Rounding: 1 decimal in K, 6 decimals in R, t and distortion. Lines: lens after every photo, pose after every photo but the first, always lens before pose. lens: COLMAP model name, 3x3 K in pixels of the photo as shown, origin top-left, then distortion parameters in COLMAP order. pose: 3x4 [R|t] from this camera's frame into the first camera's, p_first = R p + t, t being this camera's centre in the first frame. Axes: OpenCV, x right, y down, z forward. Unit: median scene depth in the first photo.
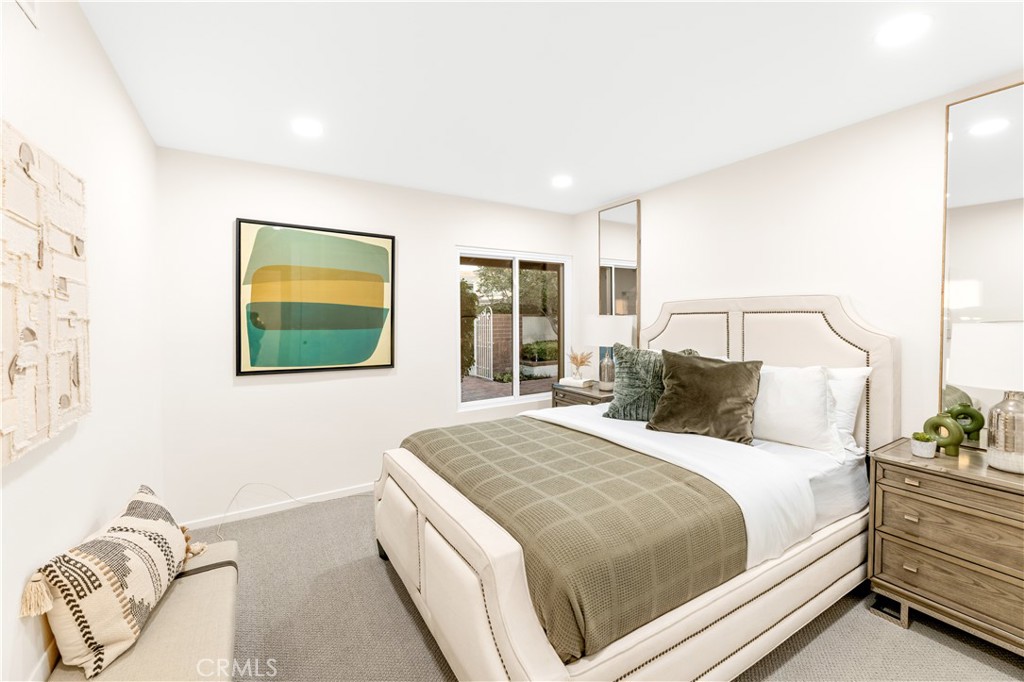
lens RADIAL K [[417.8, 0, 516.9], [0, 417.8, 320.3], [0, 0, 1]] dist [0.000824, 0.000354]
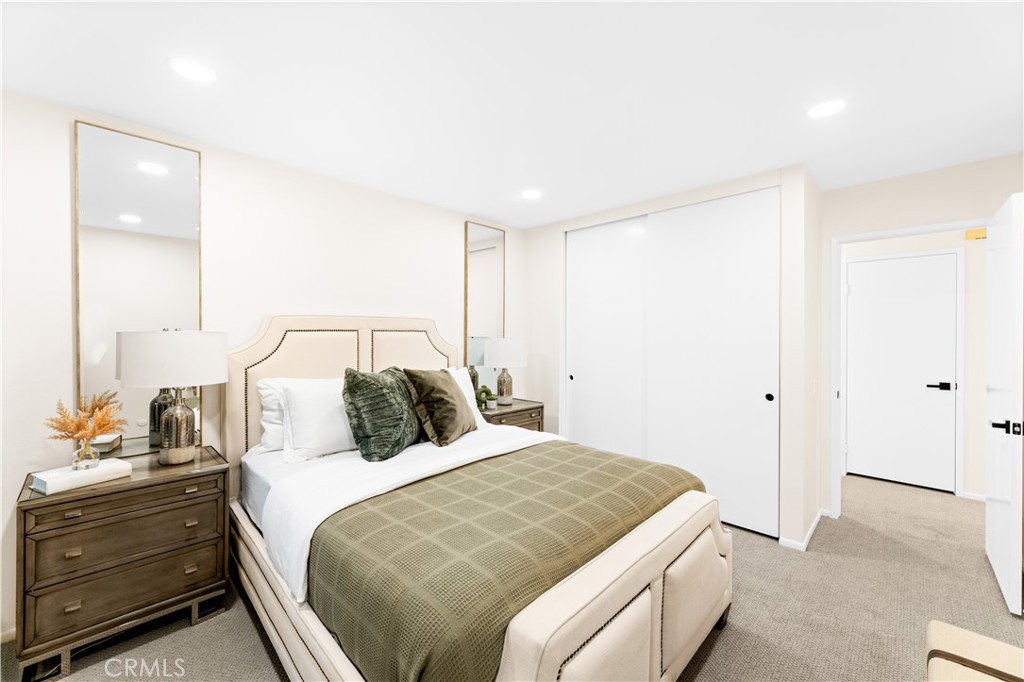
lens RADIAL K [[413.0, 0, 512.3], [0, 413.0, 336.0], [0, 0, 1]] dist [-0.000486, 0.000014]
pose [[-0.231888, 0.000018, 0.972743, -0.738703], [0.008140, 0.999965, 0.001922, -0.005052], [-0.972709, 0.008364, -0.231880, 1.146474]]
